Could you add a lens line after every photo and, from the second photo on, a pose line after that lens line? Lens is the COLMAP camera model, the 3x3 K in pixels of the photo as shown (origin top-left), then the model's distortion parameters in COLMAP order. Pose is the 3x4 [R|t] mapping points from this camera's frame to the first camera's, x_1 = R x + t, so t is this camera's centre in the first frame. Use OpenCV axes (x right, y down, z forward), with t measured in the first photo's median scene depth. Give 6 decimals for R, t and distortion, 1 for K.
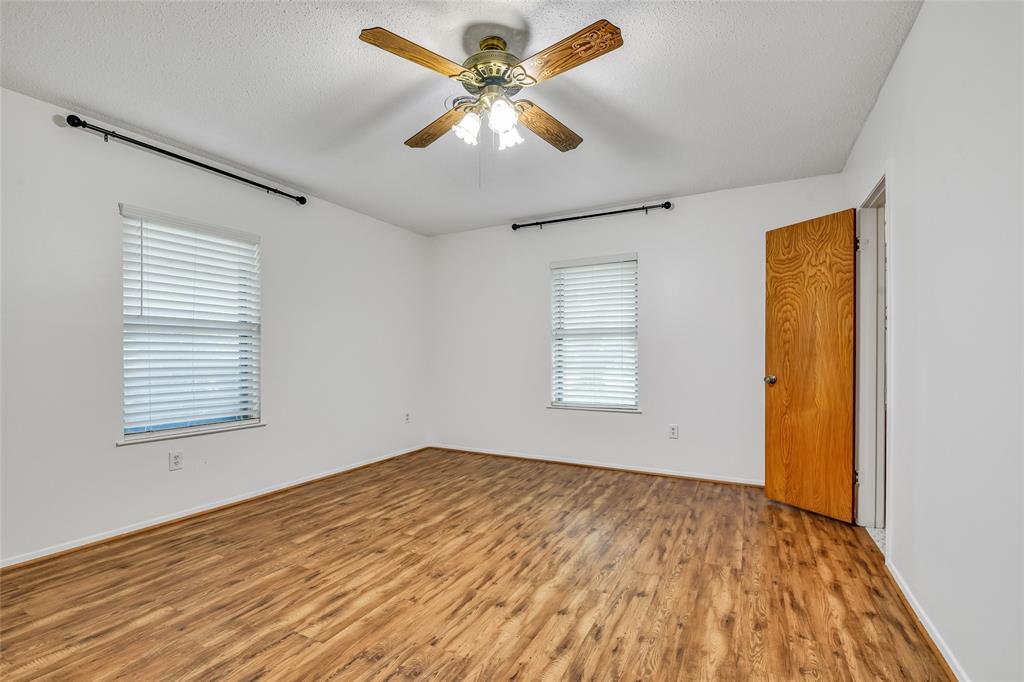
lens RADIAL K [[449.0, 0, 513.1], [0, 449.0, 356.0], [0, 0, 1]] dist [-0.001649, -0.010206]
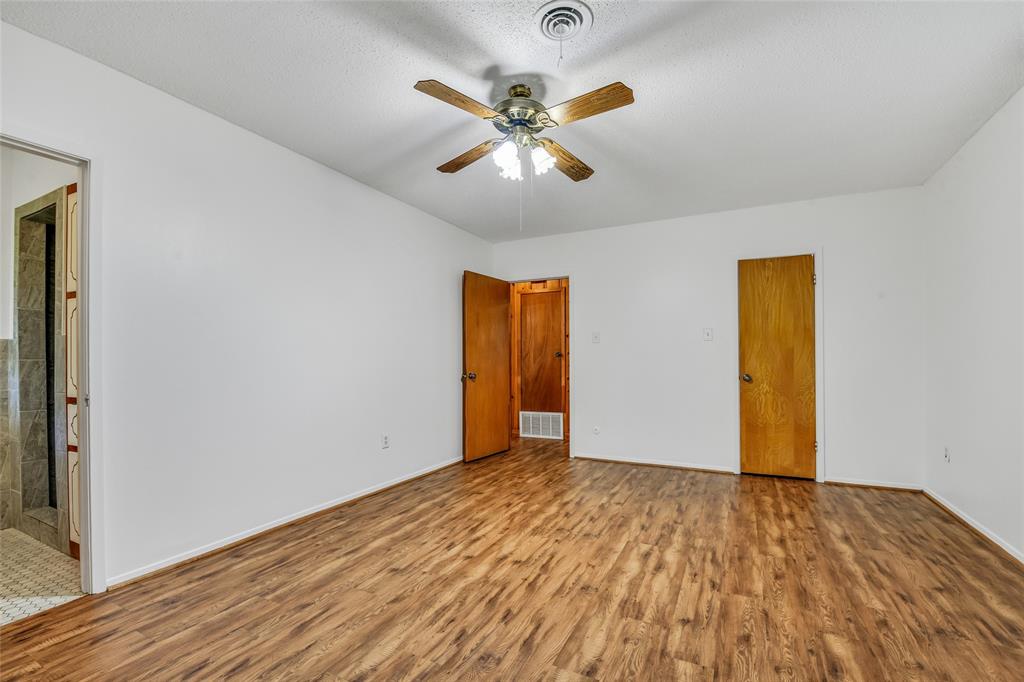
lens RADIAL K [[449.0, 0, 513.1], [0, 449.0, 356.0], [0, 0, 1]] dist [-0.001649, -0.010206]
pose [[-0.999865, 0.009566, -0.013337, -0.004650], [0.009647, 0.999935, -0.006076, -0.000429], [0.013278, -0.006204, -0.999893, 1.730980]]
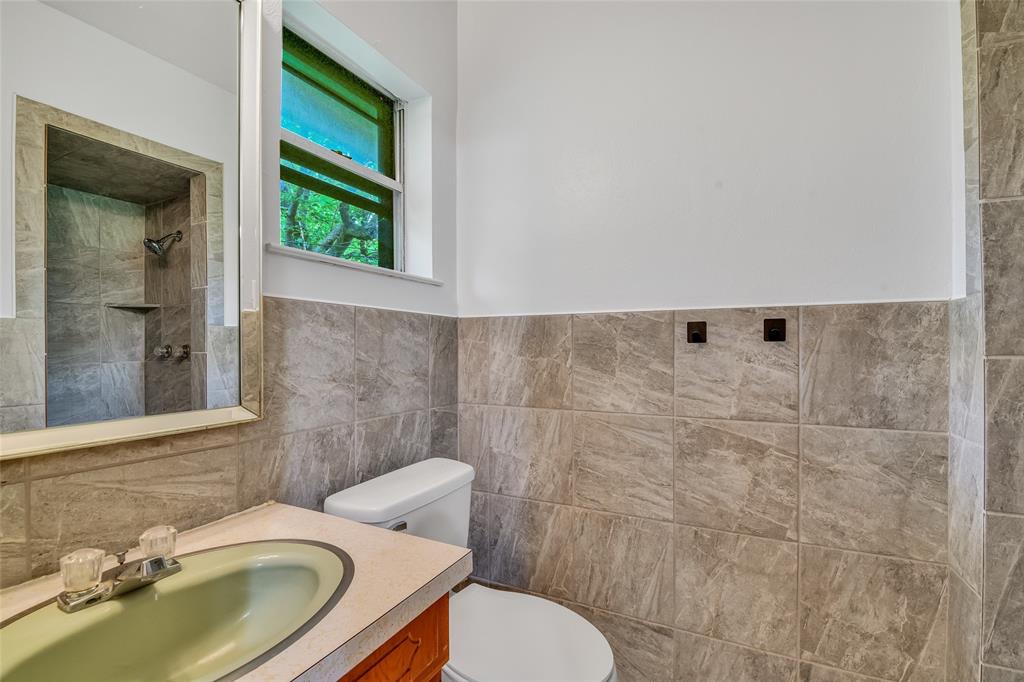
lens RADIAL K [[449.0, 0, 513.1], [0, 449.0, 356.0], [0, 0, 1]] dist [-0.001649, -0.010206]
pose [[-0.008169, -0.005826, 0.999950, 0.865462], [0.003767, 0.999976, 0.005857, -0.013920], [-0.999960, 0.003815, -0.008147, 0.997087]]
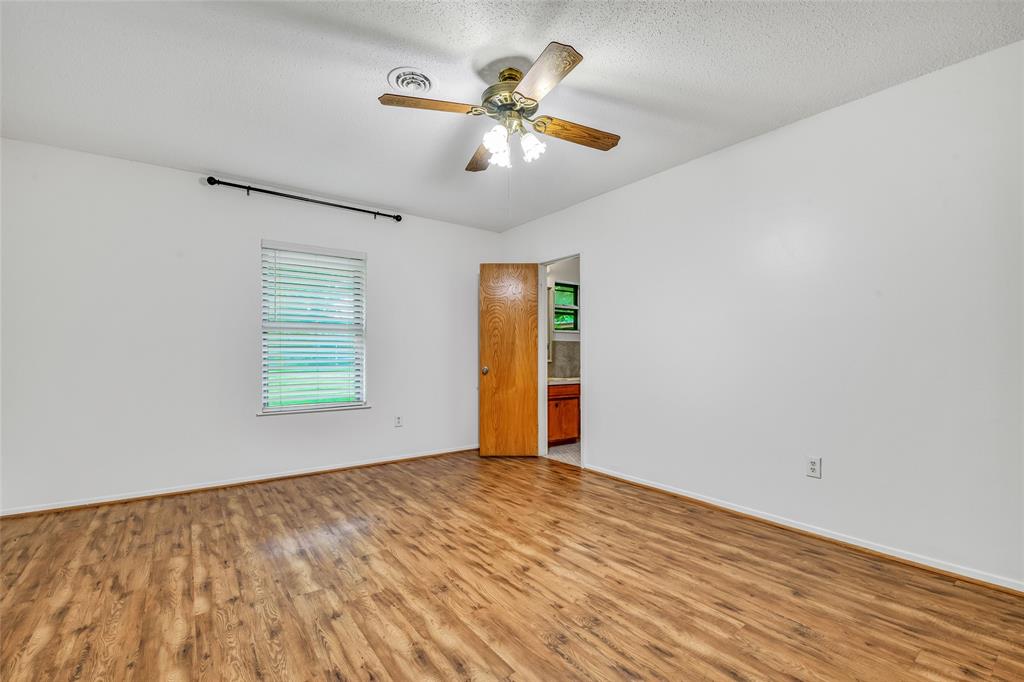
lens RADIAL K [[441.1, 0, 521.8], [0, 441.1, 347.9], [0, 0, 1]] dist [-0.000321, -0.009944]
pose [[0.422759, 0.014100, 0.906132, -0.825329], [-0.001442, 0.999888, -0.014886, 0.004821], [-0.906241, 0.004986, 0.422732, 0.411843]]
